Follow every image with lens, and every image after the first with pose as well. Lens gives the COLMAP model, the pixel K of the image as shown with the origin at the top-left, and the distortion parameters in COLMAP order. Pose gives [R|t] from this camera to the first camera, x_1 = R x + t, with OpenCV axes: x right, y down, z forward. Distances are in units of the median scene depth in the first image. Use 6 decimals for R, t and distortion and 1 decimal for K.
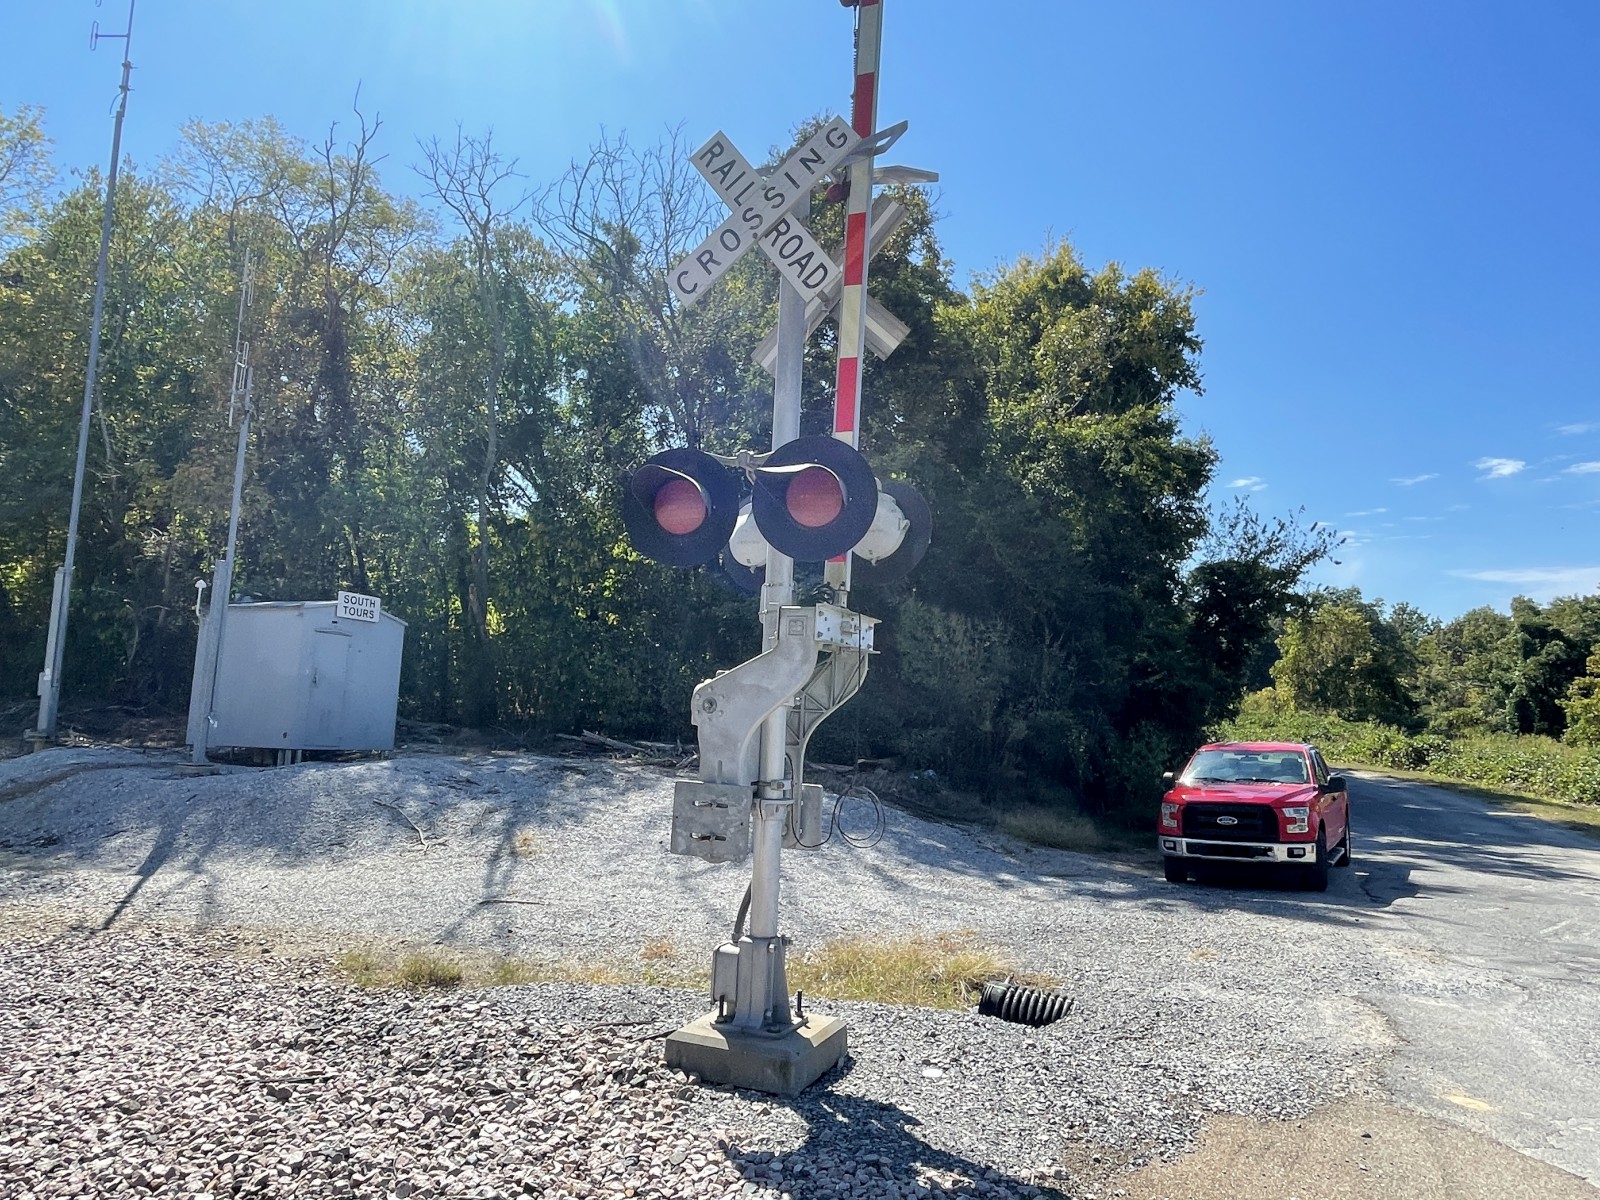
lens RADIAL K [[1045.7, 0, 810.0], [0, 1045.7, 590.9], [0, 0, 1]] dist [-0.018096, 0.003368]
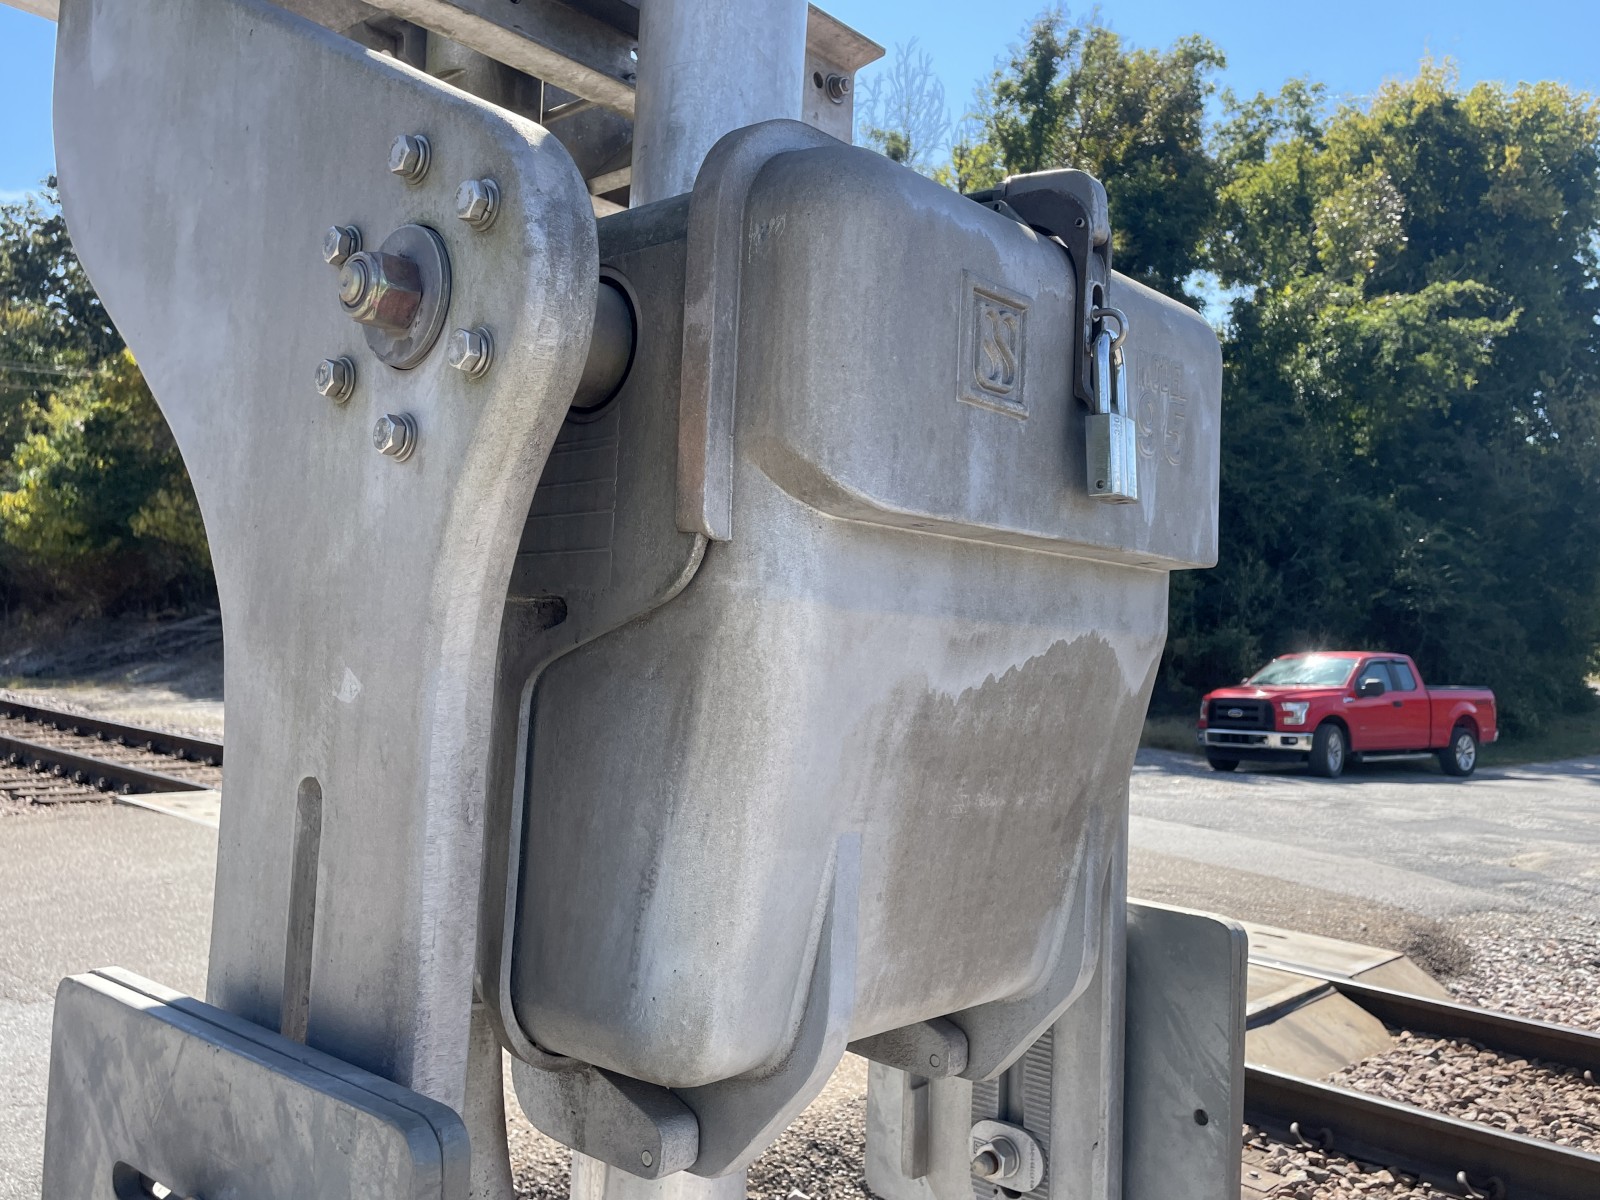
lens RADIAL K [[1352.0, 0, 755.5], [0, 1352.0, 585.0], [0, 0, 1]] dist [0.009630, -0.014986]
pose [[0.925492, -0.012765, -0.378552, 0.402757], [0.036516, 0.997784, 0.055629, -0.021325], [0.377003, -0.065308, 0.923907, -0.492061]]
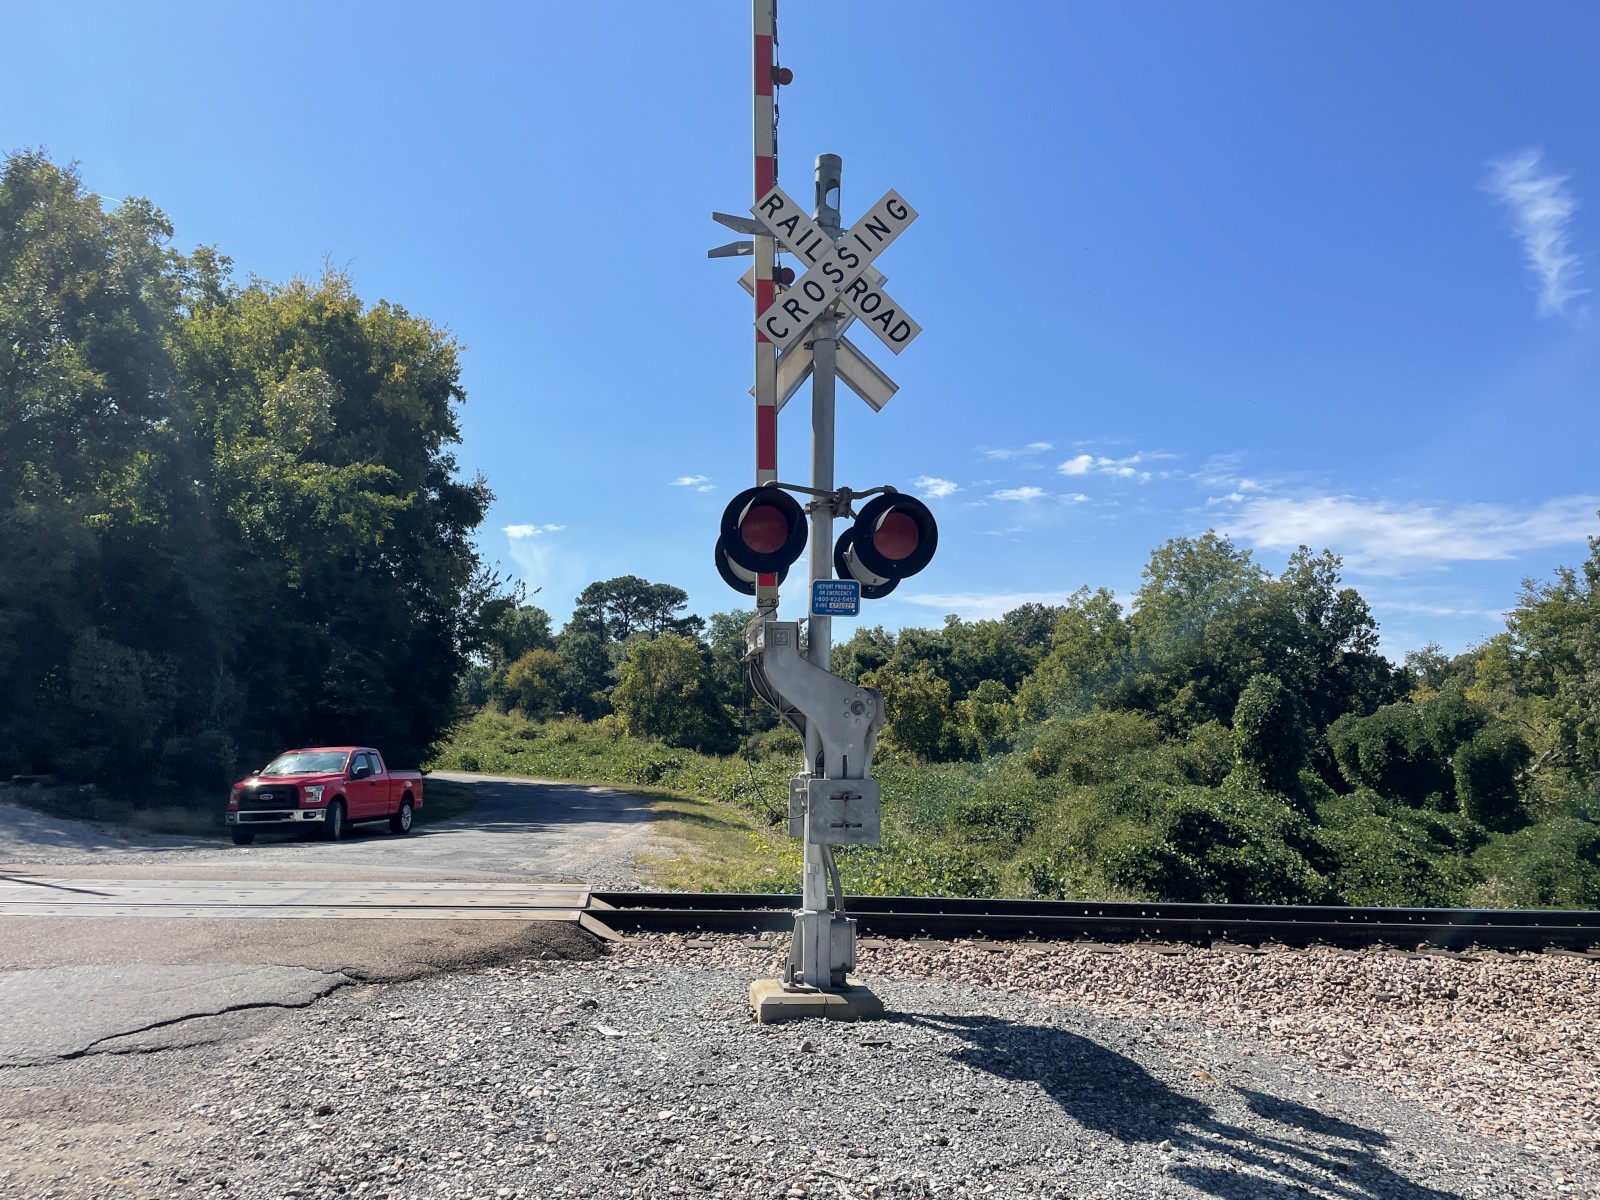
lens RADIAL K [[1255.7, 0, 809.7], [0, 1255.7, 589.6], [0, 0, 1]] dist [0.087440, -0.112984]
pose [[0.872437, 0.042562, 0.486870, 0.150480], [-0.038019, 0.999092, -0.019213, -0.060441], [-0.487246, -0.001748, 0.873263, -0.822933]]
